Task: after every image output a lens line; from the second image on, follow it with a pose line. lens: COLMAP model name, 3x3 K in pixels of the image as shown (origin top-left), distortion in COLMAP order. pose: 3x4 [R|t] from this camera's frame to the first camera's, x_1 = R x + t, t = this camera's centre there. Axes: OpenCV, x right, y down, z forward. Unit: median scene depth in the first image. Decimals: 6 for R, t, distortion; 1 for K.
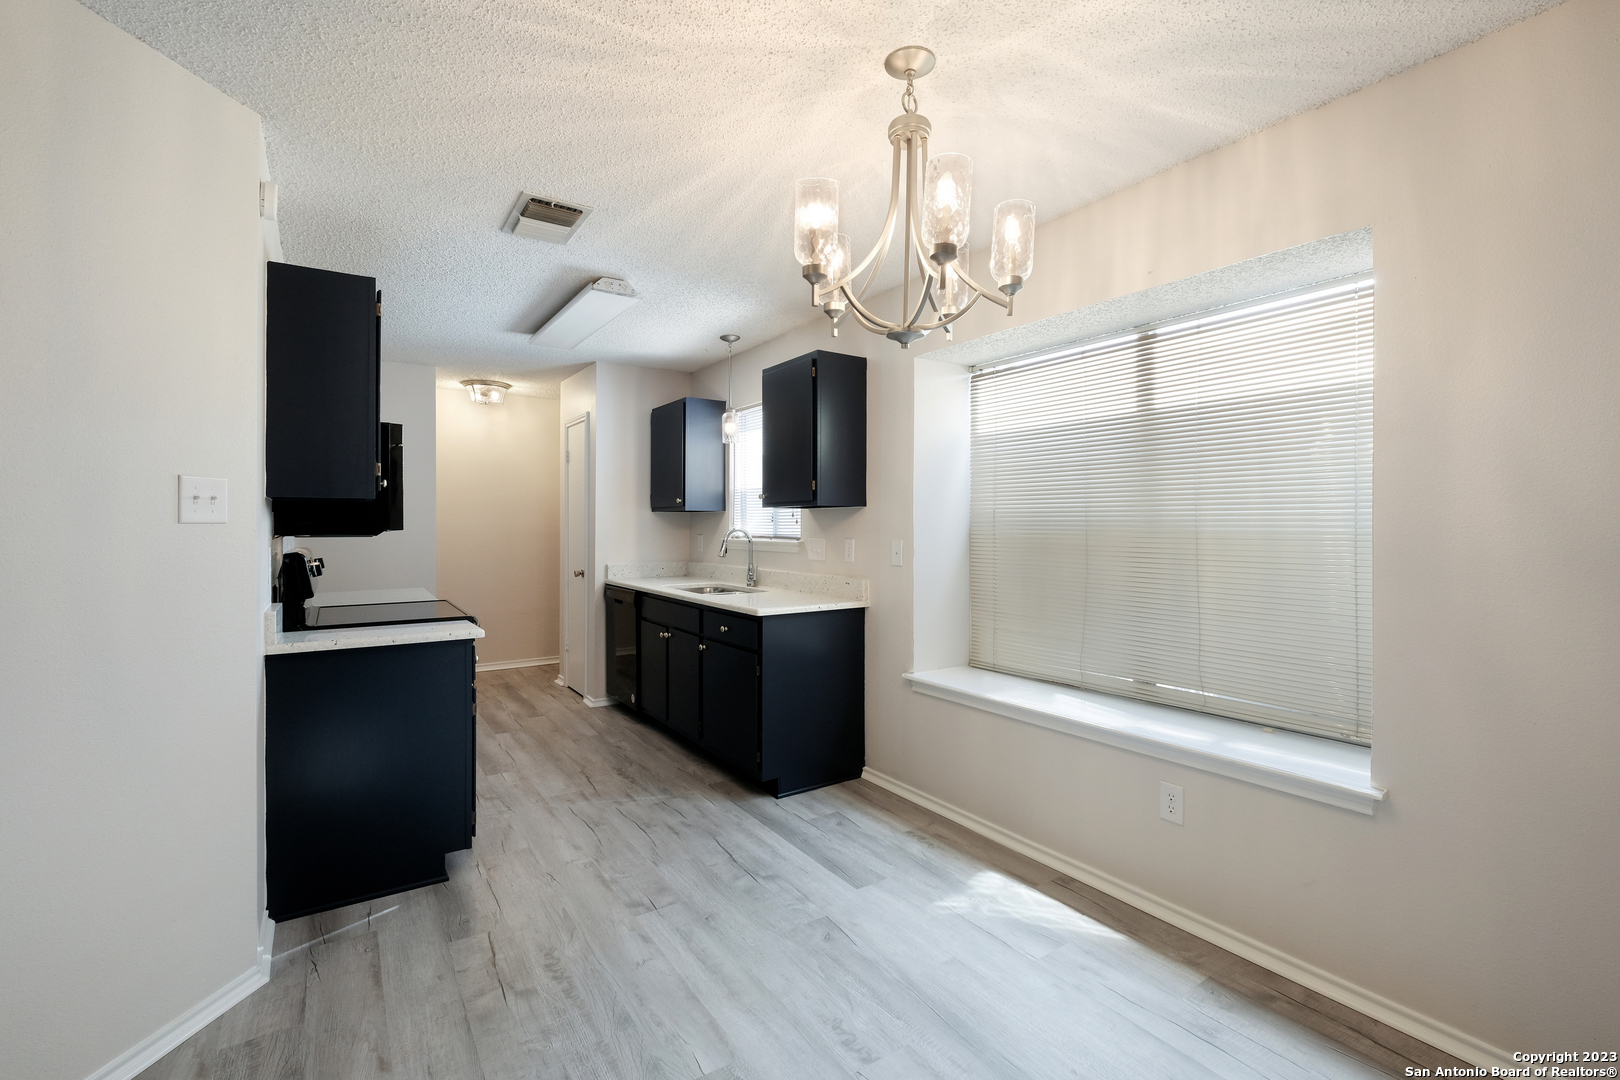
lens RADIAL K [[710.1, 0, 808.6], [0, 710.1, 523.6], [0, 0, 1]] dist [0.001638, -0.001379]
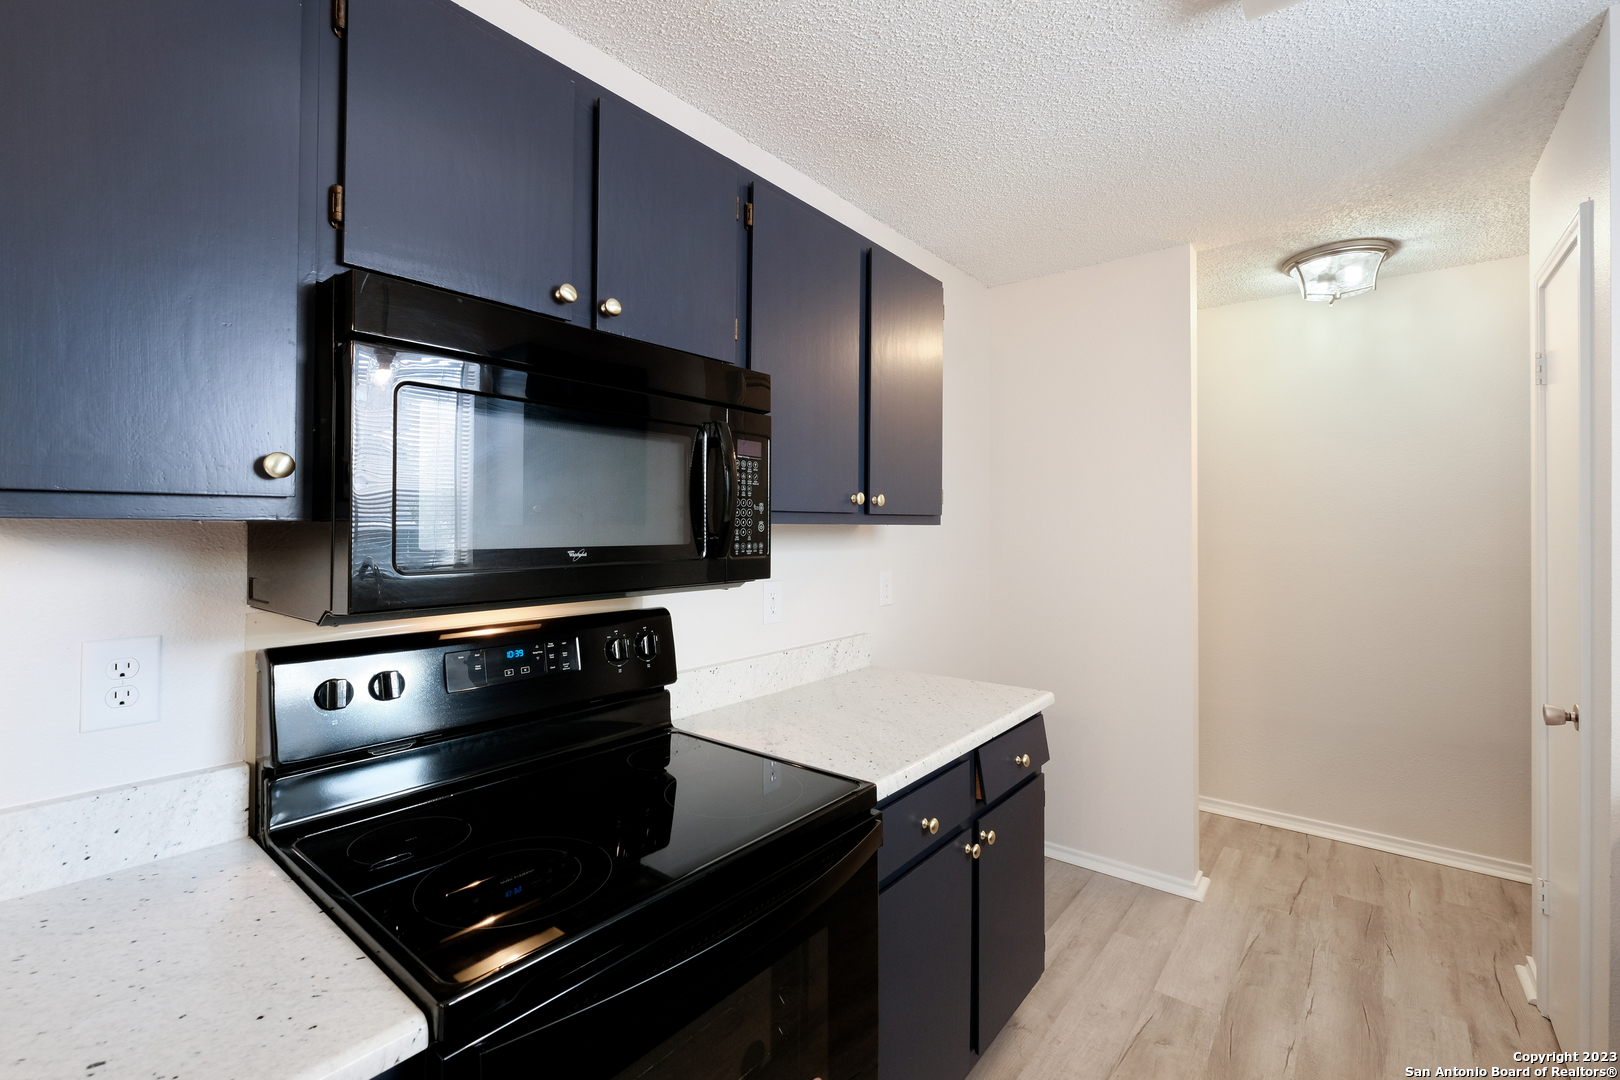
lens RADIAL K [[710.1, 0, 801.6], [0, 710.1, 517.2], [0, 0, 1]] dist [0.001638, -0.001379]
pose [[0.298351, -0.008335, -0.954420, -0.224524], [-0.004545, 0.999938, -0.010153, -0.030332], [0.954445, 0.007367, 0.298295, 1.090428]]
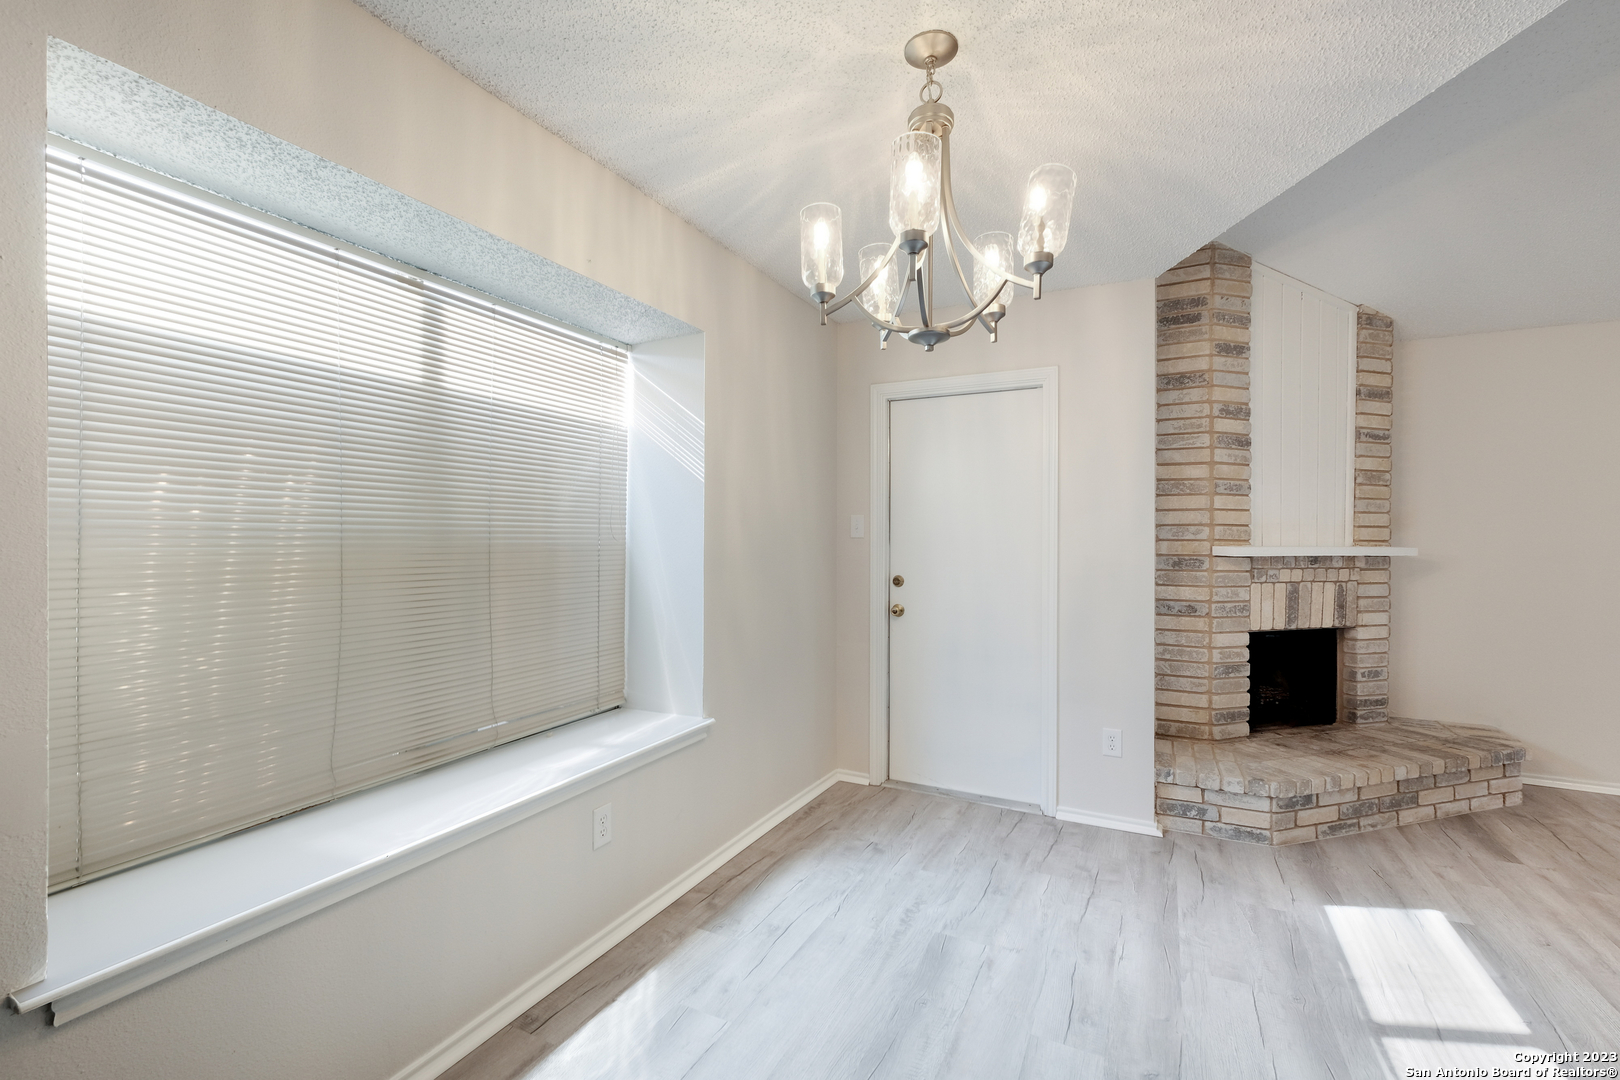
lens RADIAL K [[710.1, 0, 796.2], [0, 710.1, 539.8], [0, 0, 1]] dist [0.001638, -0.001379]
pose [[-0.485896, -0.005755, 0.873998, -0.378713], [-0.009532, 0.999954, 0.001285, -0.000098], [-0.873965, -0.007706, -0.485928, 1.024194]]
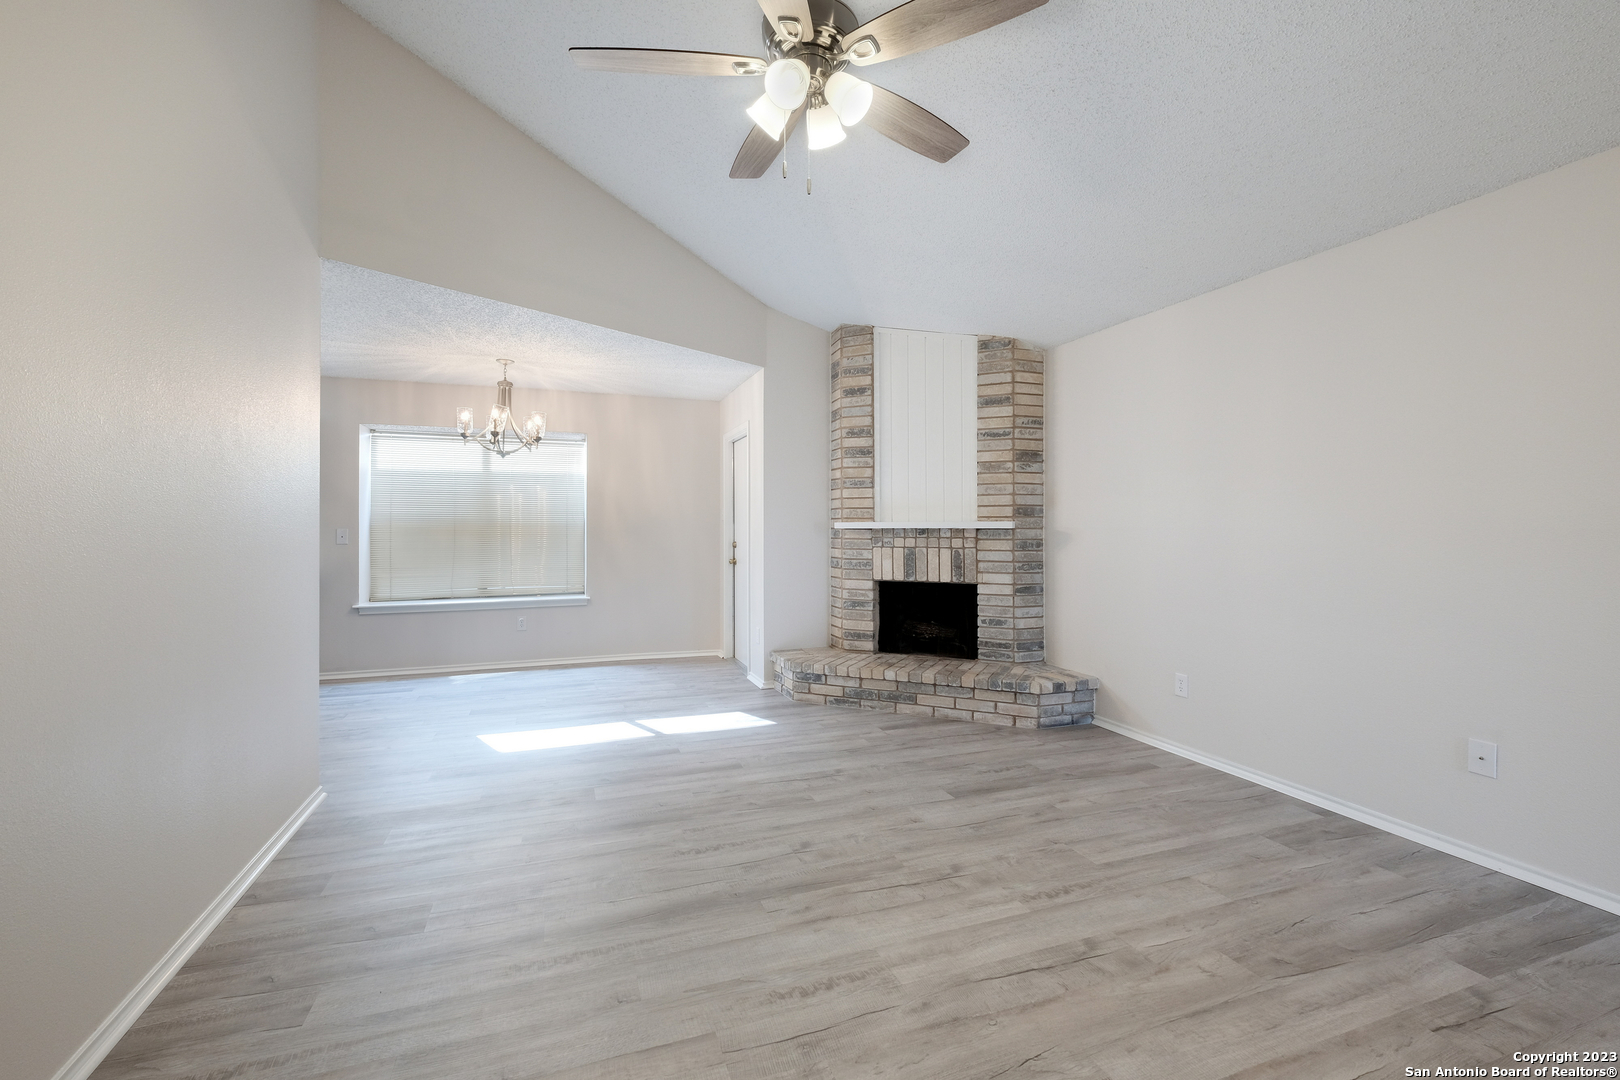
lens RADIAL K [[710.1, 0, 800.6], [0, 710.1, 527.1], [0, 0, 1]] dist [0.001638, -0.001379]
pose [[0.256982, 0.000061, 0.966416, -1.511872], [-0.003145, 0.999995, 0.000773, 0.017833], [-0.966411, -0.003238, 0.256981, -0.592082]]
